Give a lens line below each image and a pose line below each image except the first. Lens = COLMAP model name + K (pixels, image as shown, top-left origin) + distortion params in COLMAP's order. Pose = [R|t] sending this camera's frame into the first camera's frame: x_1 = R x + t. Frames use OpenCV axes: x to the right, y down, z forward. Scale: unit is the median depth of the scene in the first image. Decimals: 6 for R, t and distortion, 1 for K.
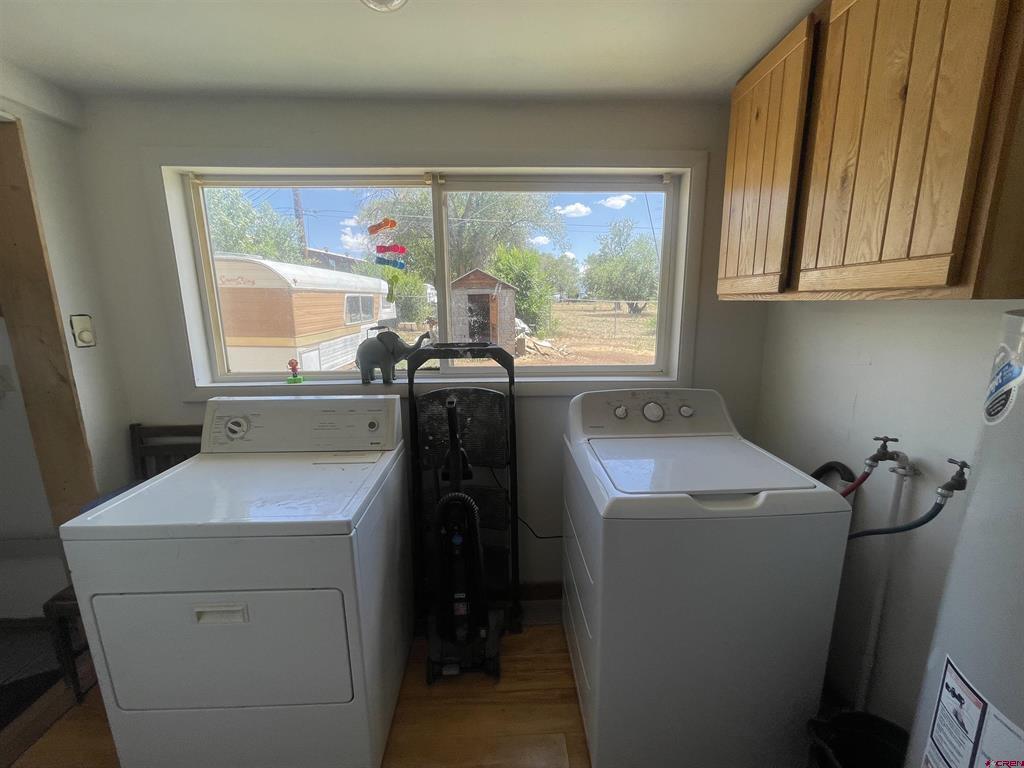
lens RADIAL K [[415.4, 0, 512.0], [0, 415.4, 384.0], [0, 0, 1]] dist [-0.001215, 0.000085]
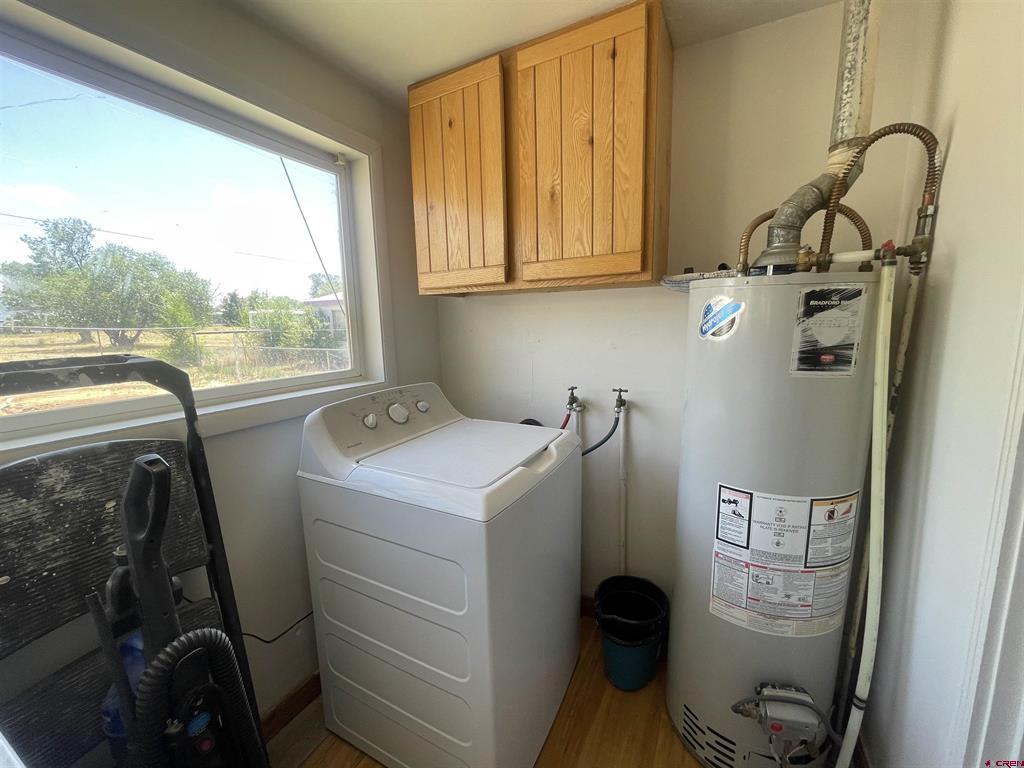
lens RADIAL K [[415.4, 0, 512.0], [0, 415.4, 384.0], [0, 0, 1]] dist [-0.001215, 0.000085]
pose [[0.492296, -0.134633, 0.859953, -0.300047], [0.189796, 0.980796, 0.044900, 0.010833], [-0.849484, 0.141112, 0.508395, 0.320539]]
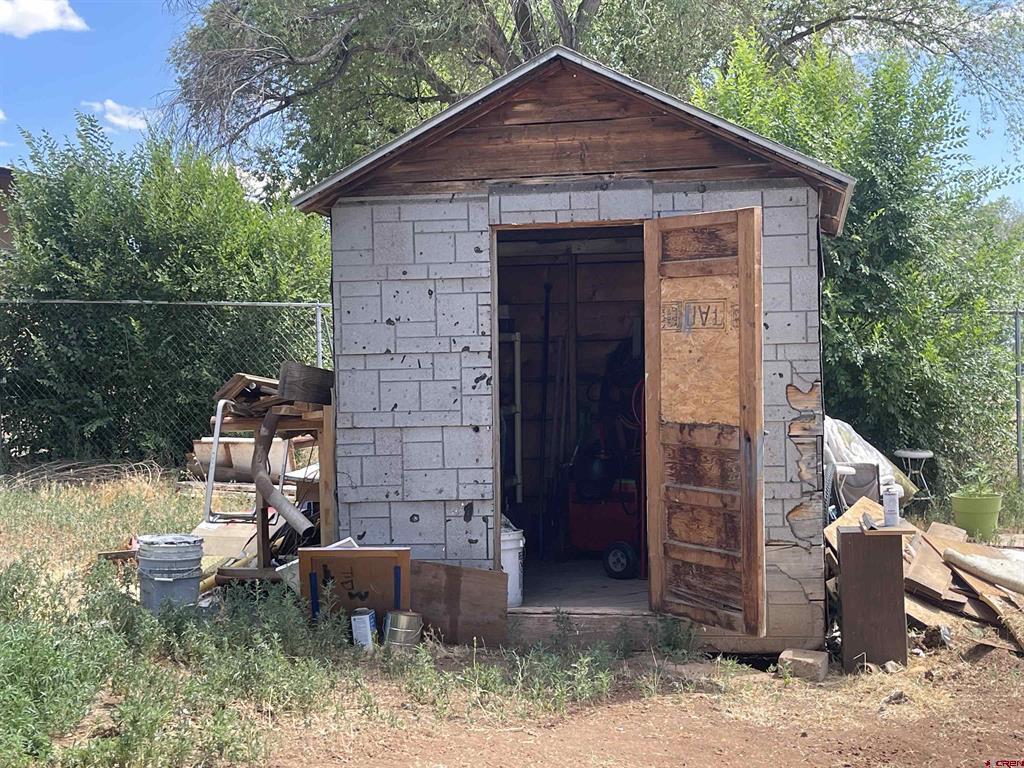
lens RADIAL K [[1666.8, 0, 511.0], [0, 1666.8, 351.3], [0, 0, 1]] dist [0.325105, -1.282154]
pose [[0.985849, -0.004414, -0.167580, -0.021816], [-0.030146, 0.978689, -0.203125, -0.430044], [0.164905, 0.205302, 0.964706, 3.501239]]
